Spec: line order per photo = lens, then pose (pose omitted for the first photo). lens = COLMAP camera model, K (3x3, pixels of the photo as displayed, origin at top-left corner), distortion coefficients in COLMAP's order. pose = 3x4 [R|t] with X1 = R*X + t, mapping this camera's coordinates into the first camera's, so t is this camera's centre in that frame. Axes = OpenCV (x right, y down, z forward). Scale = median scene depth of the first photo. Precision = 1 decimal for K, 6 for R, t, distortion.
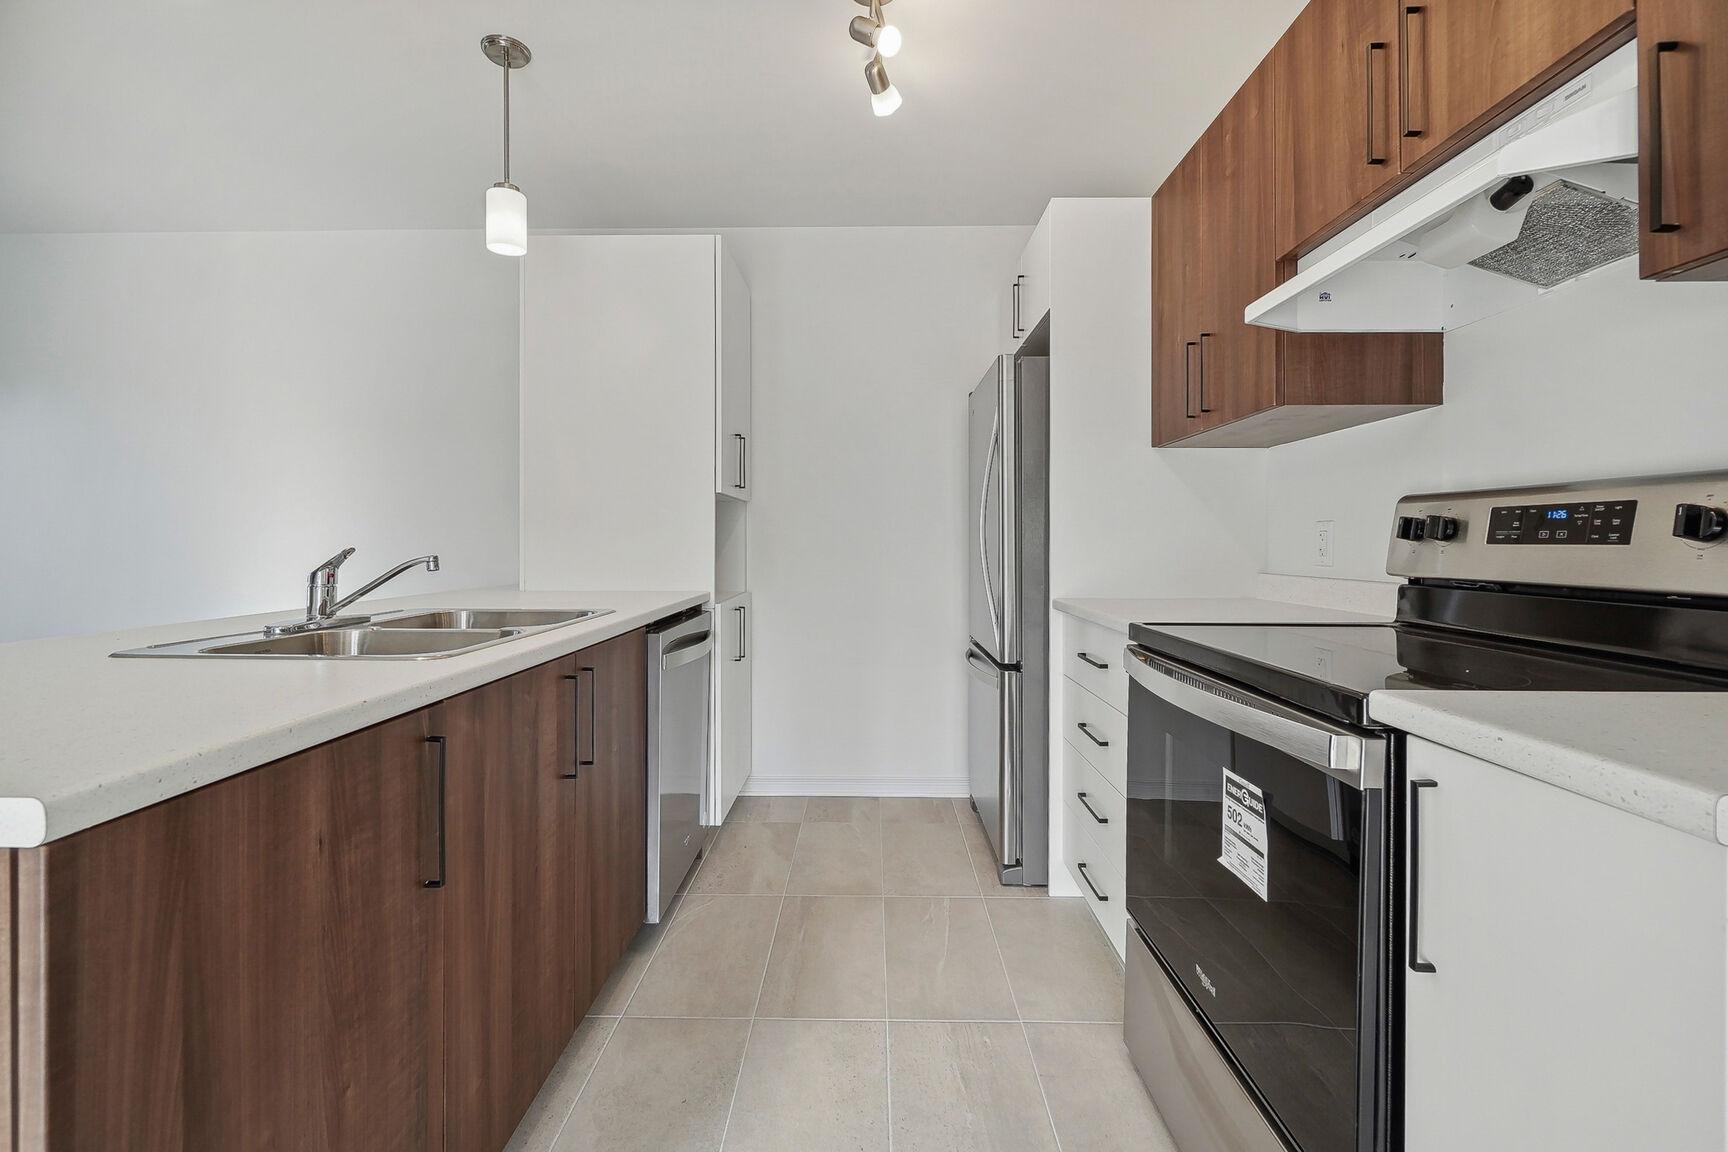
lens RADIAL K [[765.4, 0, 861.1], [0, 765.4, 521.2], [0, 0, 1]] dist [0.000999, 0.000023]
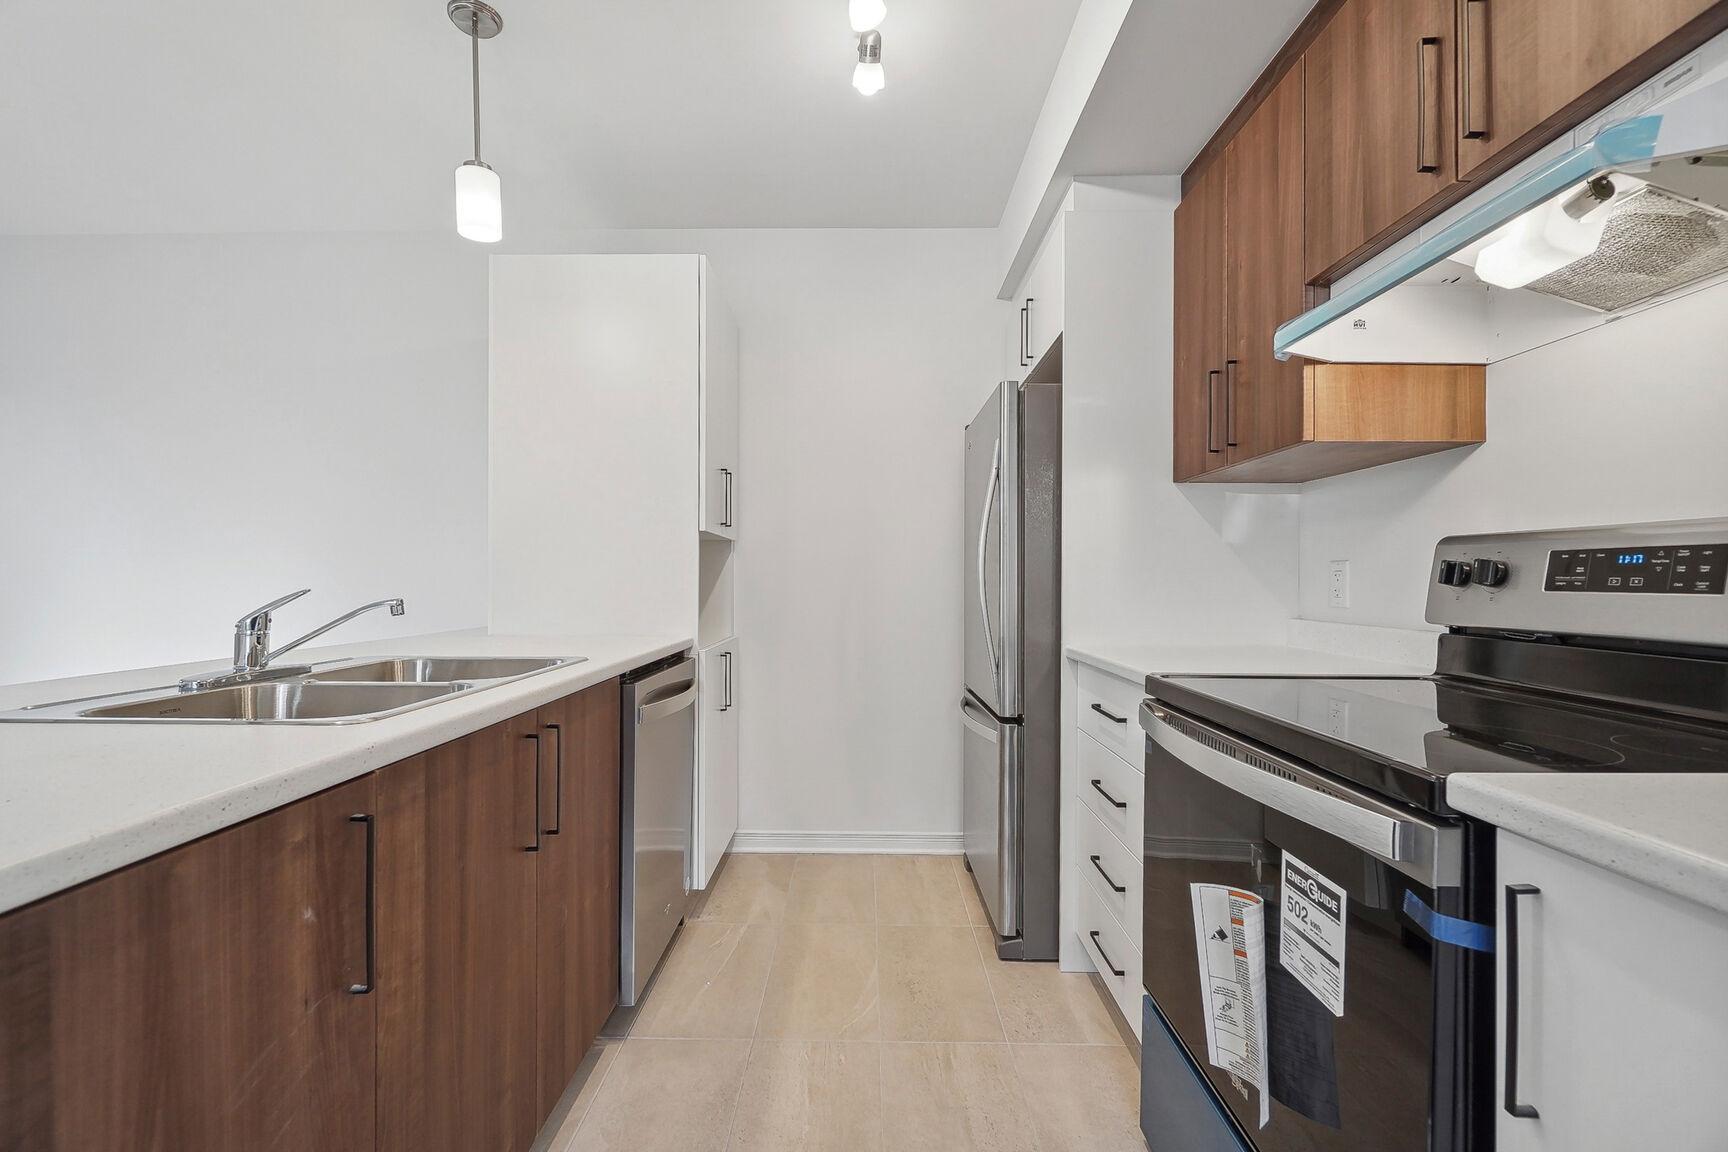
lens RADIAL K [[759.6, 0, 855.2], [0, 759.6, 575.0], [0, 0, 1]] dist [-0.002523, -0.000616]
pose [[0.999981, 0.004653, 0.003940, -0.006716], [-0.004723, 0.999825, 0.018100, -0.001780], [-0.003855, -0.018119, 0.999828, 0.097126]]
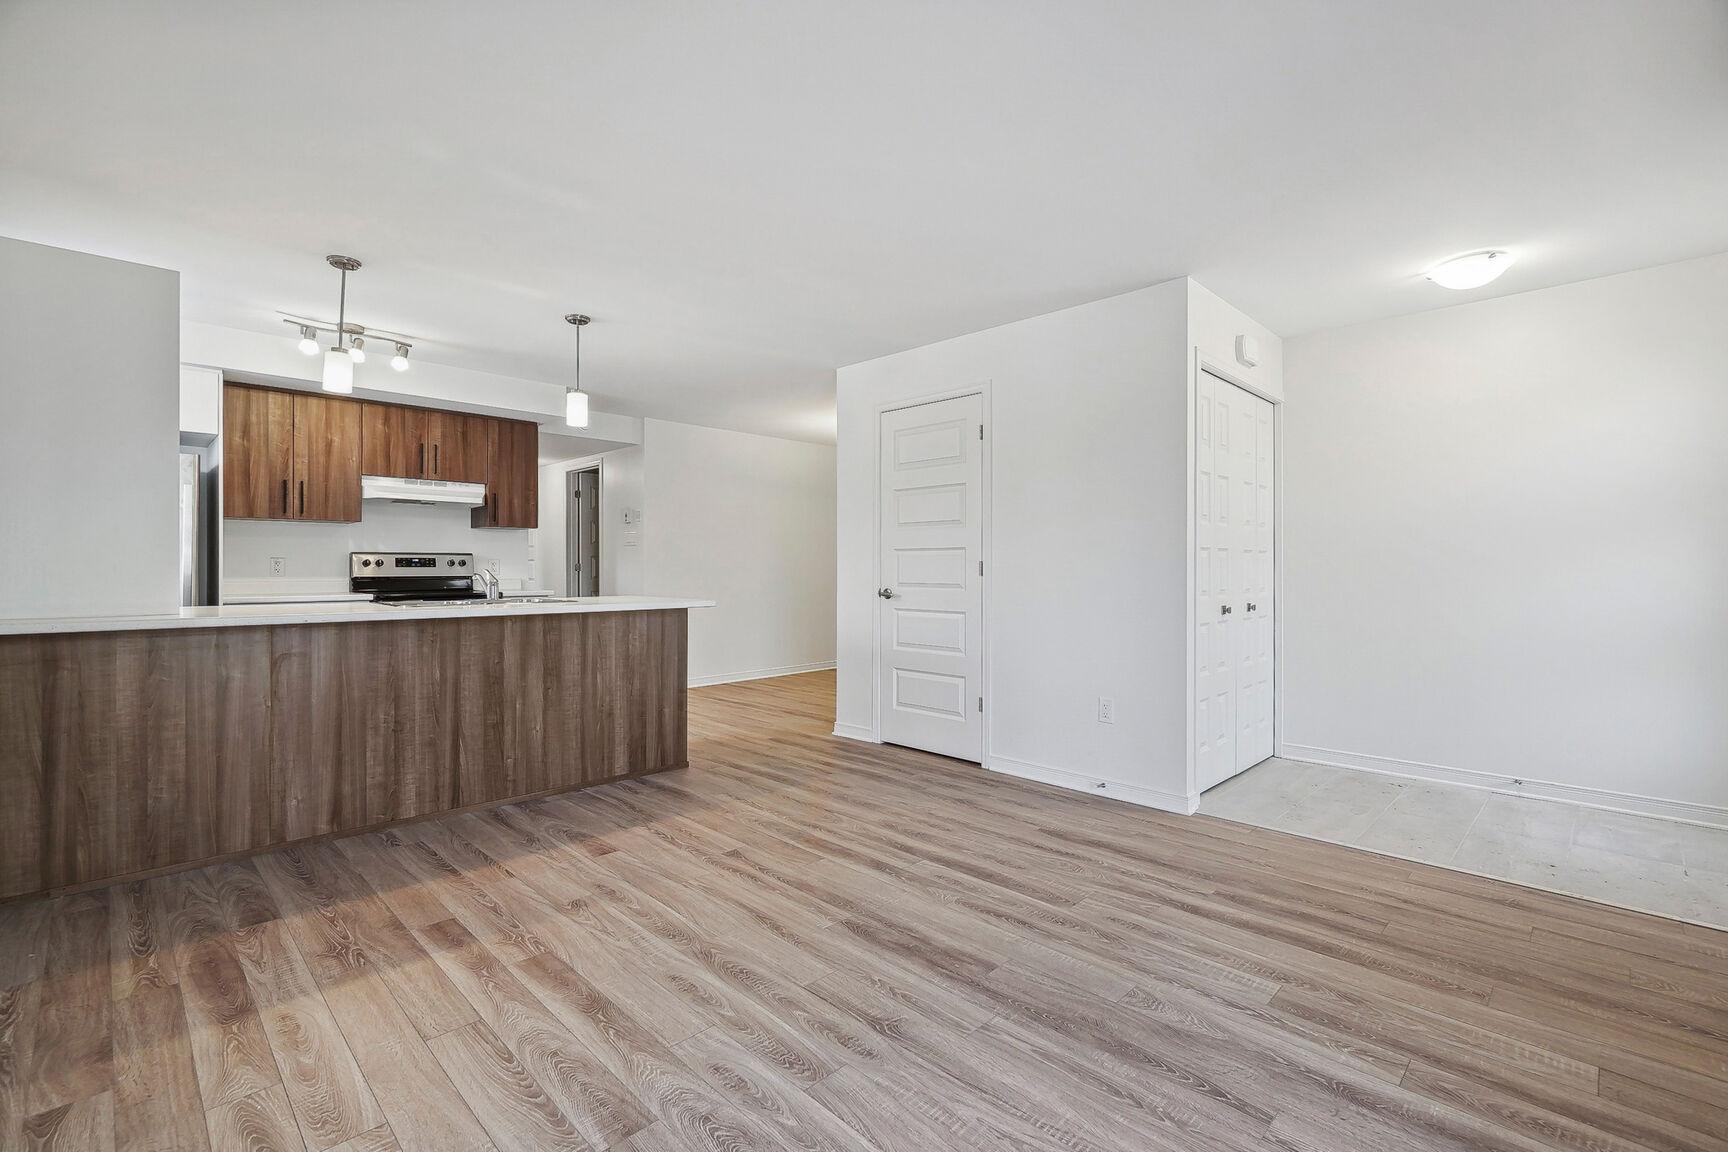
lens RADIAL K [[754.7, 0, 862.4], [0, 754.7, 562.5], [0, 0, 1]] dist [-0.001001, -0.000225]
pose [[-0.720385, -0.005063, 0.693556, -3.457279], [-0.018708, 0.999751, -0.012133, 0.007194], [-0.693322, -0.021715, -0.720300, 2.042197]]
